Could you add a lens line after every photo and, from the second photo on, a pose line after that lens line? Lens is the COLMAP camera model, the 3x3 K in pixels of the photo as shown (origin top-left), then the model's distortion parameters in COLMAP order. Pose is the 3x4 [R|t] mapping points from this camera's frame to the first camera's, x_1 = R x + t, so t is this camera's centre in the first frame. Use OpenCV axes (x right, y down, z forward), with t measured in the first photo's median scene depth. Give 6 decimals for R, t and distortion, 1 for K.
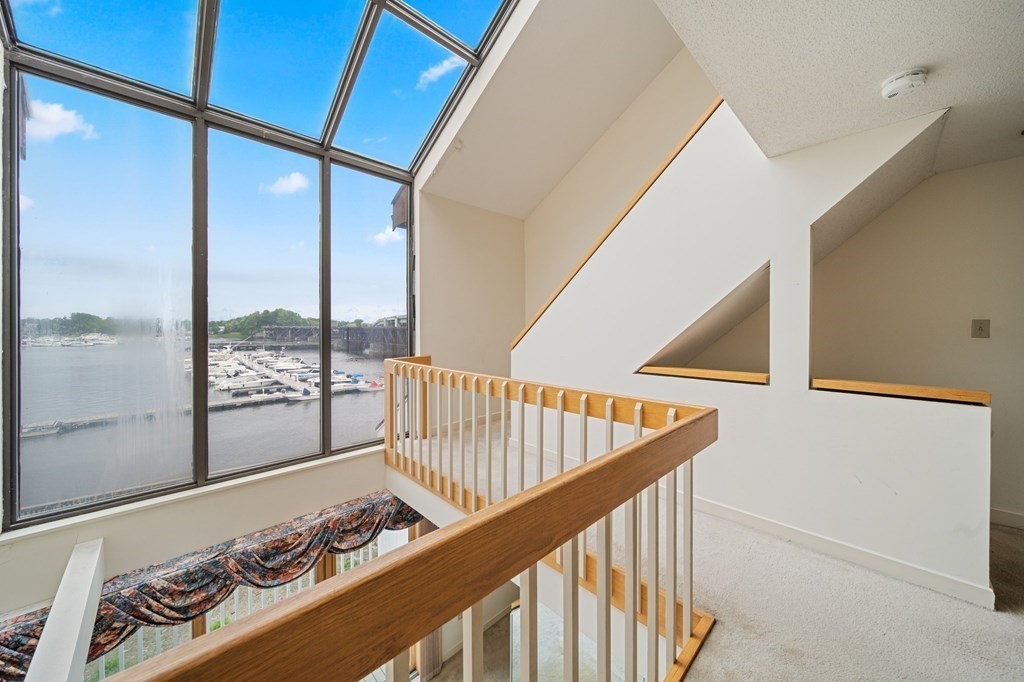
lens RADIAL K [[364.0, 0, 511.0], [0, 364.0, 328.9], [0, 0, 1]] dist [-0.000476, -0.001487]
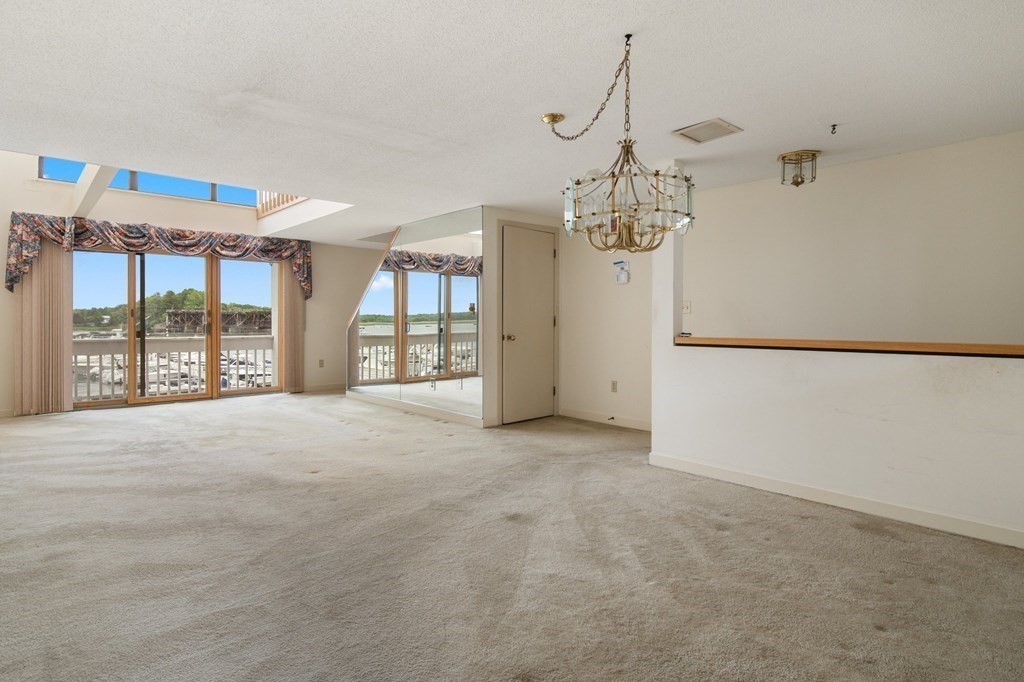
lens RADIAL K [[551.4, 0, 509.1], [0, 551.4, 320.6], [0, 0, 1]] dist [0.000386, 0.000064]
pose [[0.999166, 0.003801, -0.040653, 0.908246], [-0.003979, 0.999983, -0.004300, 0.990194], [0.040636, 0.004458, 0.999164, -1.367595]]
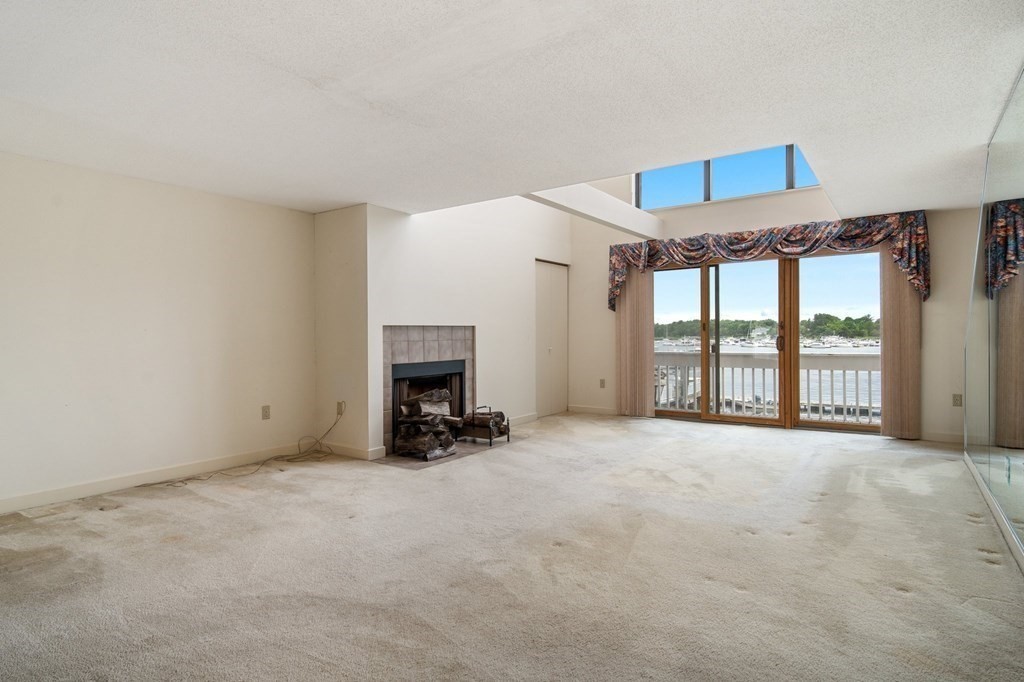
lens RADIAL K [[546.7, 0, 509.1], [0, 546.7, 338.6], [0, 0, 1]] dist [-0.000806, -0.000440]
pose [[0.177125, 0.004866, -0.984176, 1.327854], [0.005160, 0.999969, 0.005873, 0.985453], [0.984175, -0.006119, 0.177095, -0.271215]]
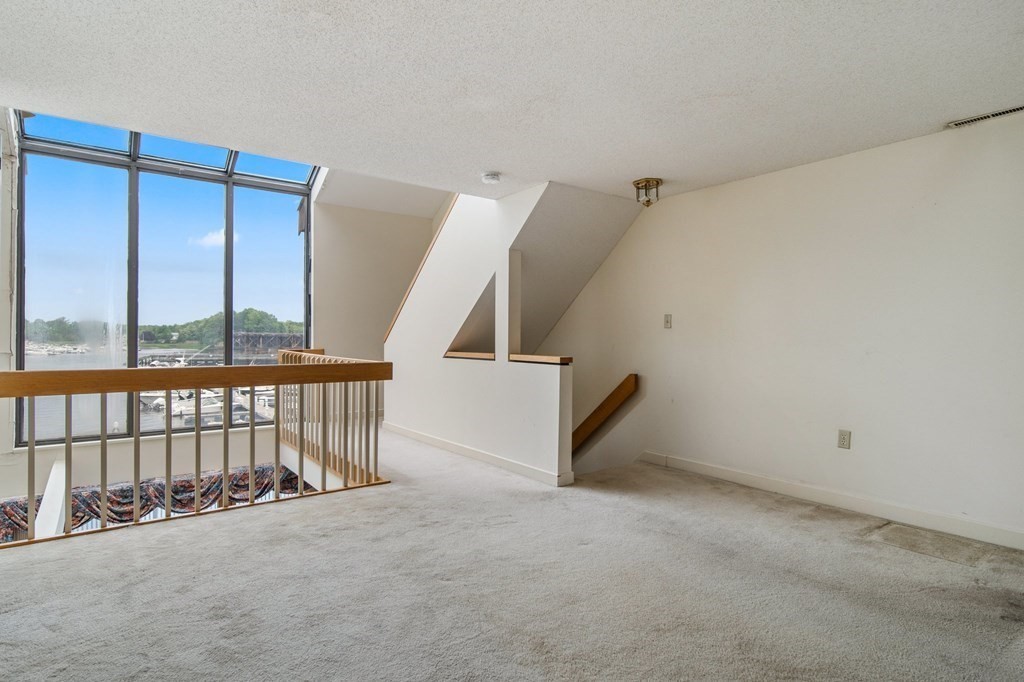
lens RADIAL K [[546.7, 0, 509.1], [0, 546.7, 338.6], [0, 0, 1]] dist [-0.000806, -0.000440]
pose [[0.992352, 0.007737, -0.123199, 0.781227], [-0.007844, 0.999969, -0.000385, 0.053510], [0.123192, 0.001348, 0.992382, -0.840939]]
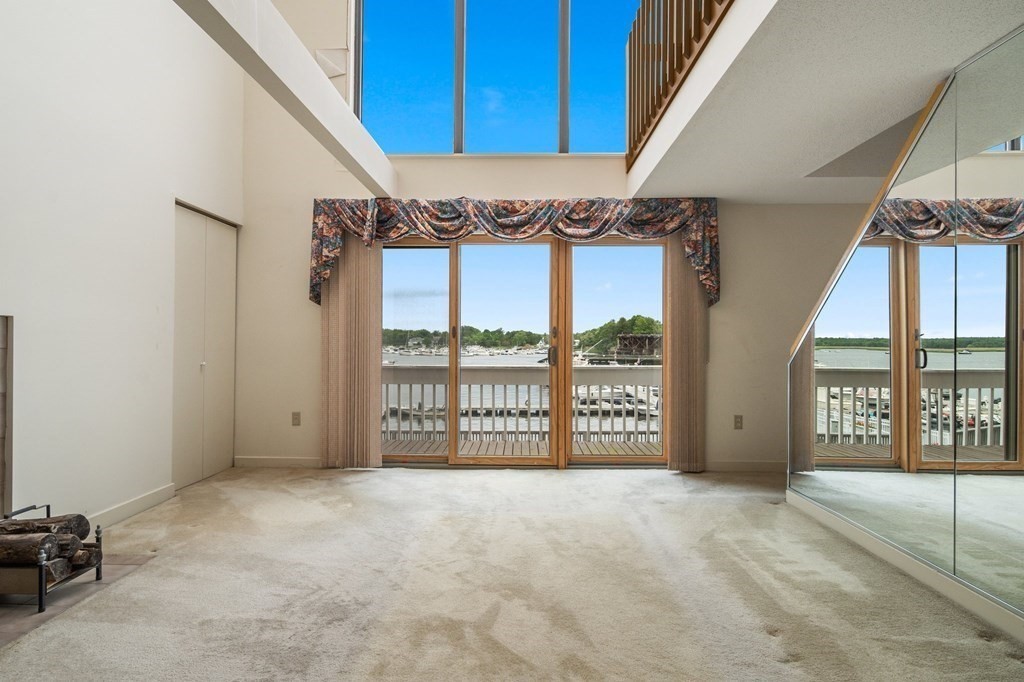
lens RADIAL K [[554.2, 0, 507.8], [0, 554.2, 339.4], [0, 0, 1]] dist [-0.001577, -0.000225]
pose [[0.698685, -0.000288, -0.715429, 0.475434], [-0.007888, 0.999936, -0.008105, 0.987782], [0.715386, 0.011306, 0.698638, -0.081195]]
